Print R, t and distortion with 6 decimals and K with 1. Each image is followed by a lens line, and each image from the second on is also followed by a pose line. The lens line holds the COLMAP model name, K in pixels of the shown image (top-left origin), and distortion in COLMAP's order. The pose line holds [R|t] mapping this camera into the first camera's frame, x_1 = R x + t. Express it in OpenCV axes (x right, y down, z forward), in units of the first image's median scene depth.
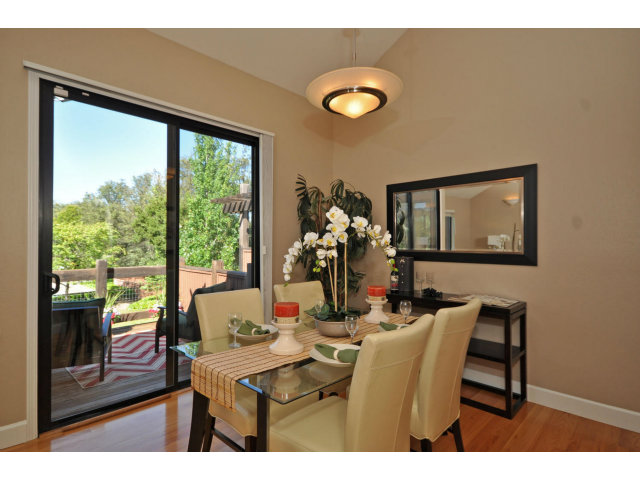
lens RADIAL K [[314.8, 0, 314.0], [0, 314.8, 237.5], [0, 0, 1]] dist [0.019675, -0.000452]
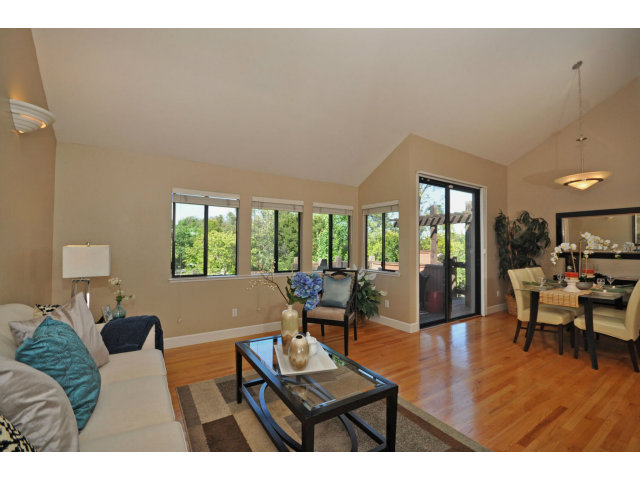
lens RADIAL K [[269.4, 0, 321.2], [0, 269.4, 237.1], [0, 0, 1]] dist [0.005163, 0.000476]
pose [[0.974201, 0.005059, -0.225627, -0.636956], [-0.010603, 0.999671, -0.023369, 0.002792], [0.225435, 0.025158, 0.973933, -0.635078]]
